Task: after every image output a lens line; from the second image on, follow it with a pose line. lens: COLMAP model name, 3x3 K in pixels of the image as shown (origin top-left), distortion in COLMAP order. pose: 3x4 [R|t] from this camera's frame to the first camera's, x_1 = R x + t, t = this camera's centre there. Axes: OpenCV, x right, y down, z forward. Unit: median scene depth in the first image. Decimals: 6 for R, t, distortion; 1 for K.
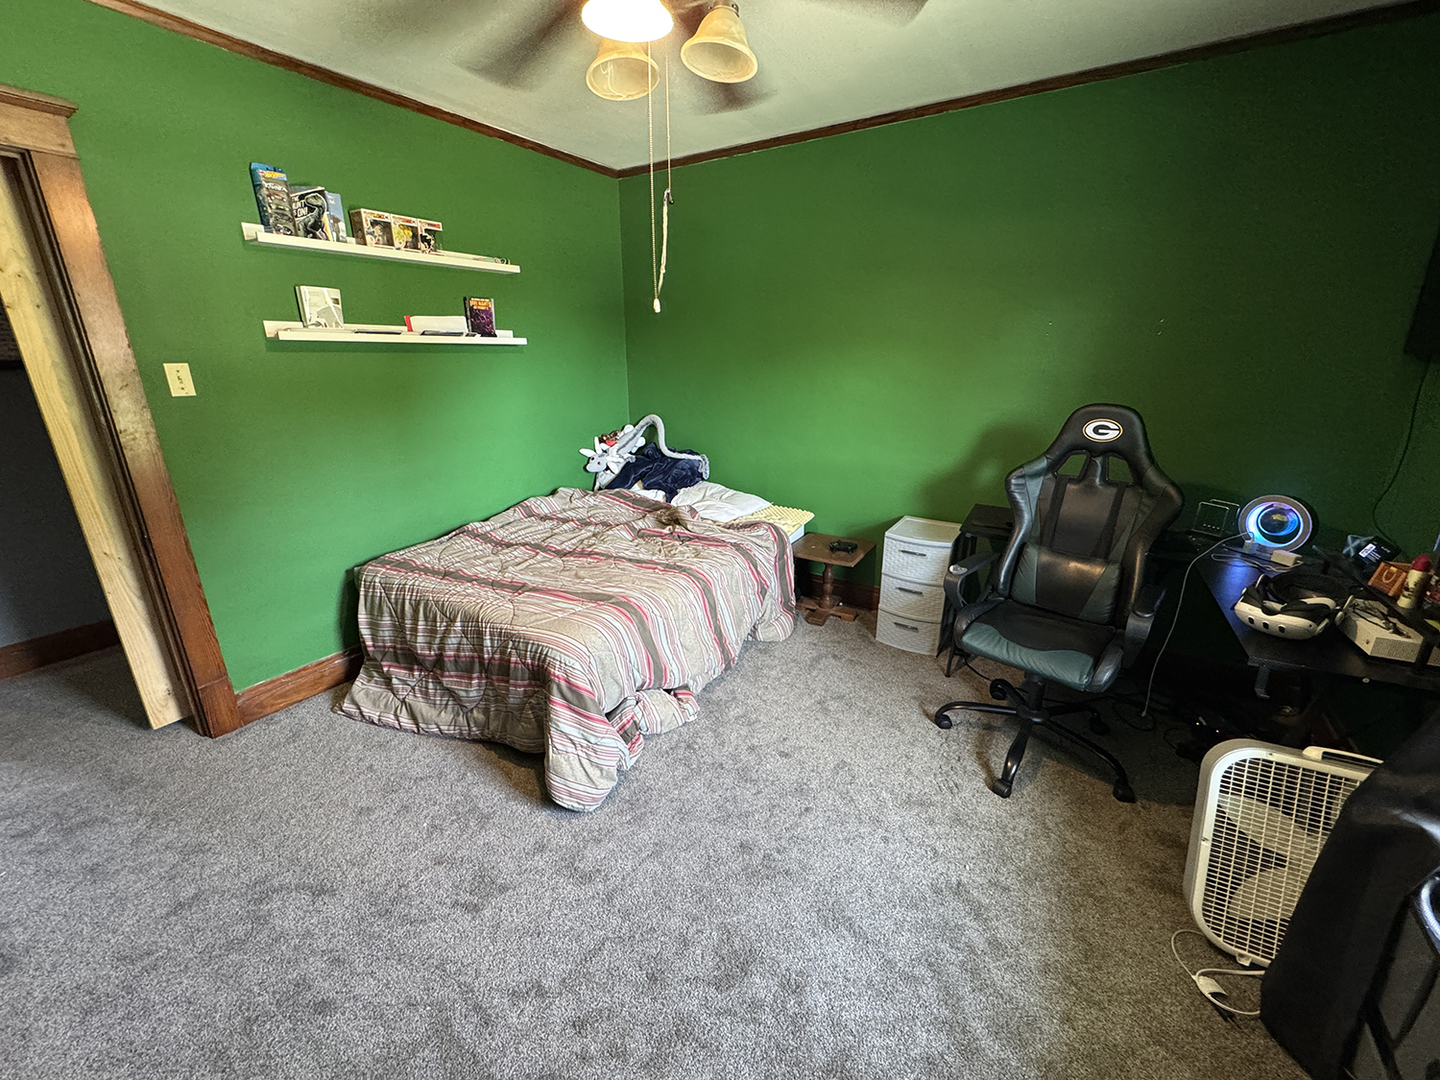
lens RADIAL K [[575.7, 0, 717.8], [0, 575.7, 536.9], [0, 0, 1]] dist [0.000836, -0.000175]
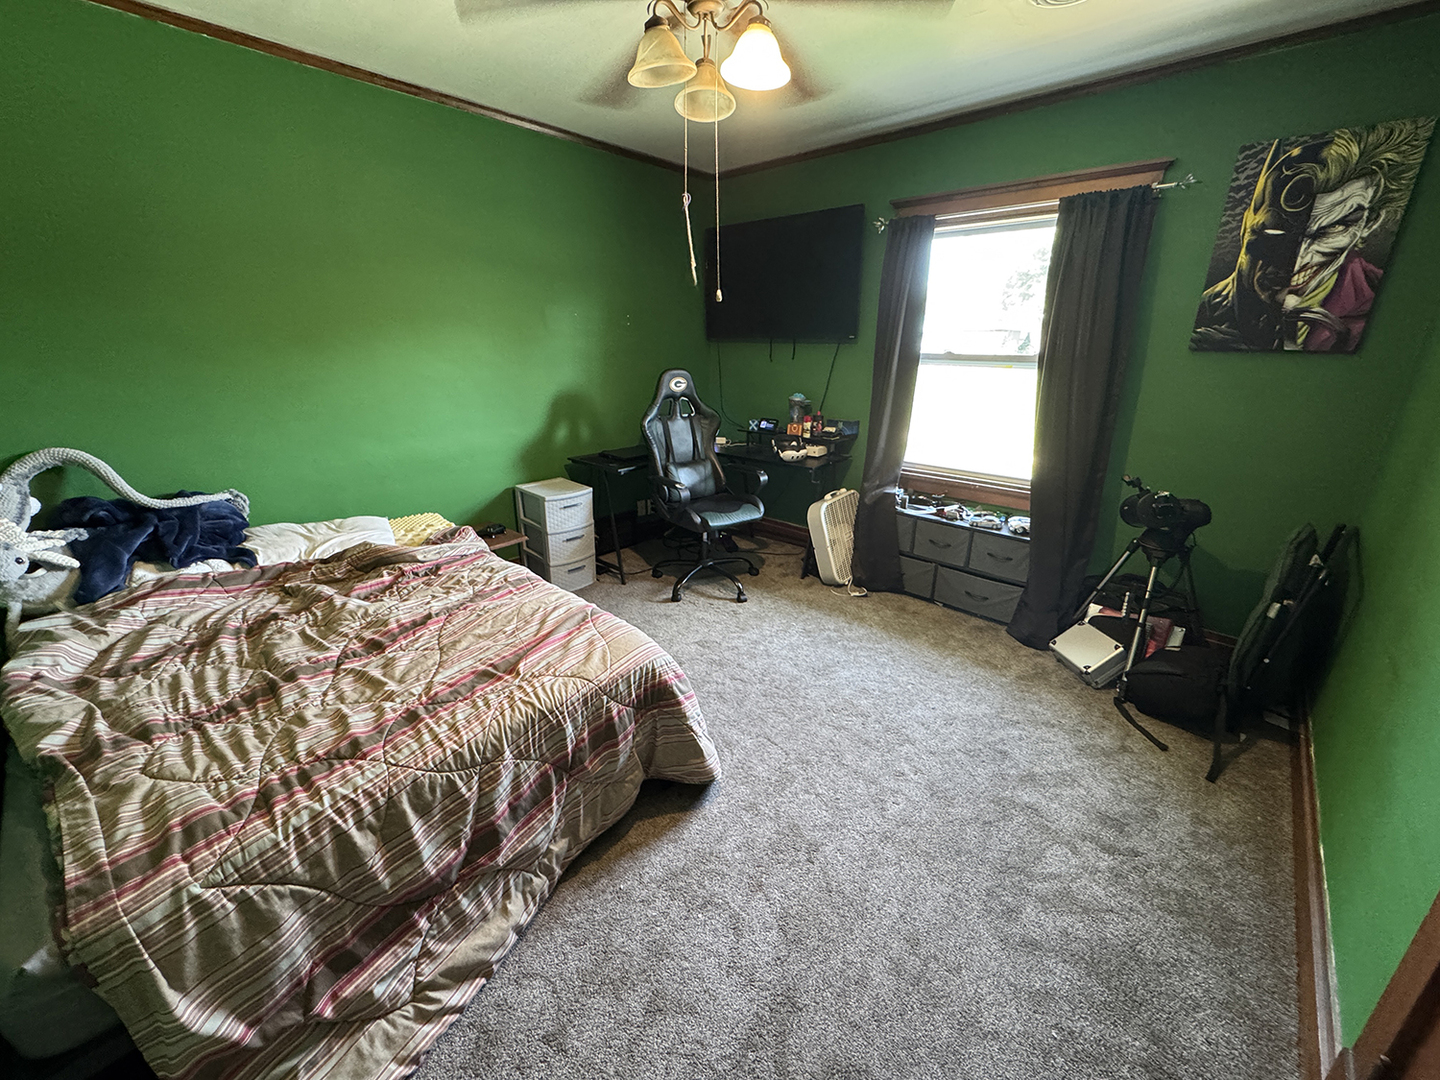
lens RADIAL K [[575.7, 0, 717.8], [0, 575.7, 536.9], [0, 0, 1]] dist [0.000836, -0.000175]
pose [[0.164870, -0.318587, 0.933445, -0.881614], [0.292203, 0.919688, 0.262281, -0.162373], [-0.942038, 0.229514, 0.244721, 0.526291]]
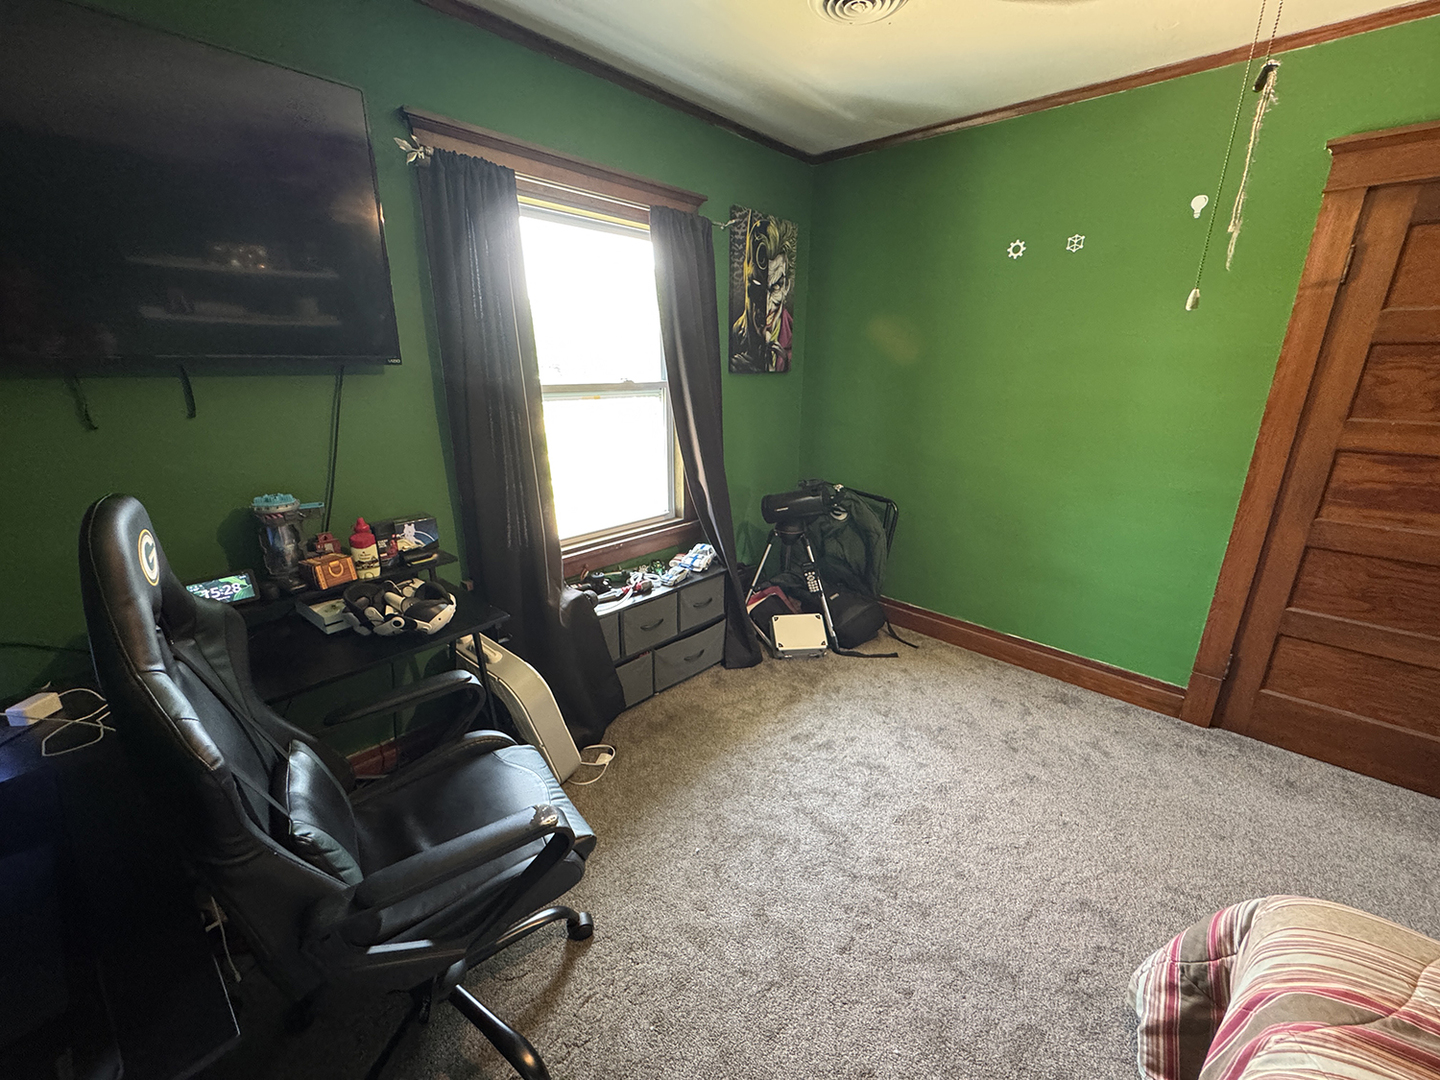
lens RADIAL K [[575.7, 0, 717.8], [0, 575.7, 536.9], [0, 0, 1]] dist [0.000836, -0.000175]
pose [[-0.984948, -0.052669, 0.164629, 0.184806], [0.049798, 0.825595, 0.562061, -0.359658], [-0.165520, 0.561799, -0.810546, 1.114730]]
